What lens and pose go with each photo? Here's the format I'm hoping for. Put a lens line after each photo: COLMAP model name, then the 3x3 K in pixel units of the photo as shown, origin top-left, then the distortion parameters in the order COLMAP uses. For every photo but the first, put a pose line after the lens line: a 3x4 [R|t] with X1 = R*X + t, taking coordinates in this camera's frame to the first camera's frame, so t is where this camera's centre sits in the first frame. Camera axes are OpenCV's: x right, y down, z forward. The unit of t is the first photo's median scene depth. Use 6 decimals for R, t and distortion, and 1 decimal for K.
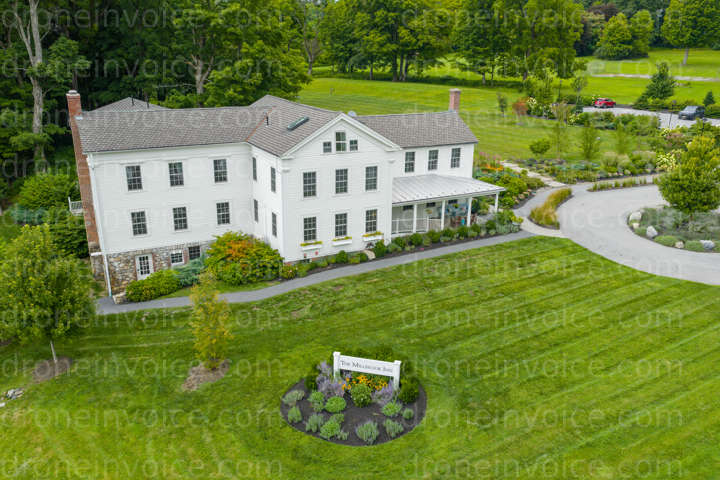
lens RADIAL K [[598.9, 0, 362.1], [0, 598.9, 234.0], [0, 0, 1]] dist [0.016426, -0.028869]
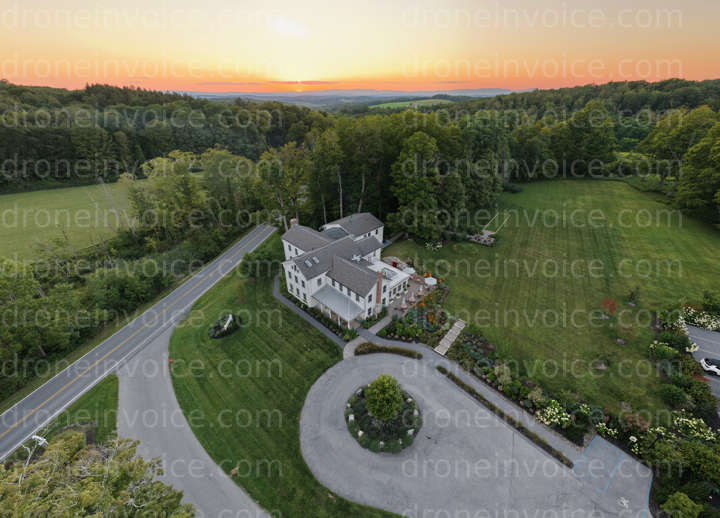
lens RADIAL K [[285.4, 0, 359.8], [0, 285.4, 260.9], [0, 0, 1]] dist [0.000697, -0.000303]
pose [[0.309726, 0.477882, -0.822009, 1.129880], [-0.289014, 0.870933, 0.397425, -0.785416], [0.905837, 0.114479, 0.407865, 0.667939]]
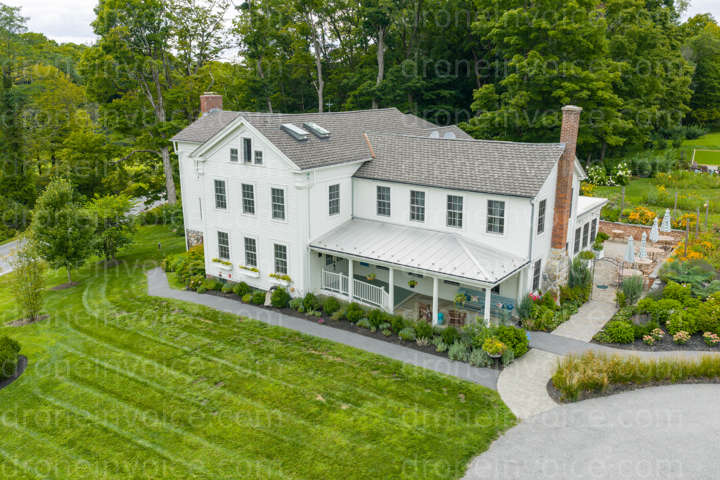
lens RADIAL K [[598.9, 0, 364.5], [0, 598.9, 236.8], [0, 0, 1]] dist [0.016426, -0.028869]
pose [[0.436716, 0.215100, -0.873505, 0.733423], [-0.268091, 0.957992, 0.101870, -0.157676], [0.858723, 0.189691, 0.476037, 0.723234]]
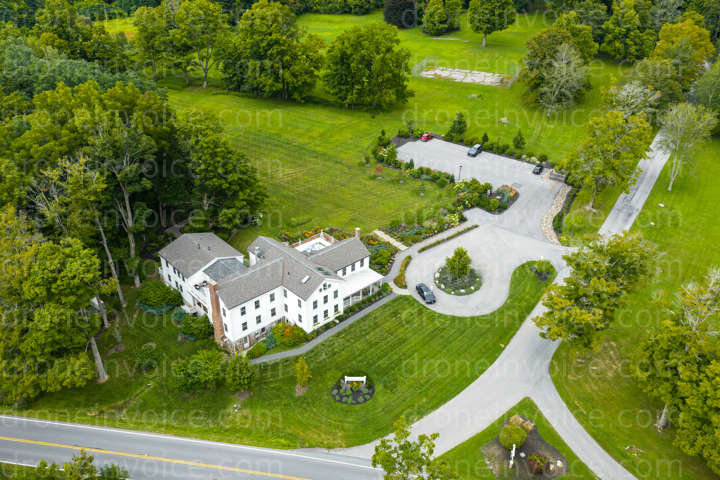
lens RADIAL K [[598.9, 0, 363.4], [0, 598.9, 241.5], [0, 0, 1]] dist [0.016426, -0.028869]
pose [[0.963937, -0.131450, 0.231400, -0.418268], [0.077021, 0.970085, 0.230225, -0.863009], [-0.254741, -0.204099, 0.945225, -1.338694]]
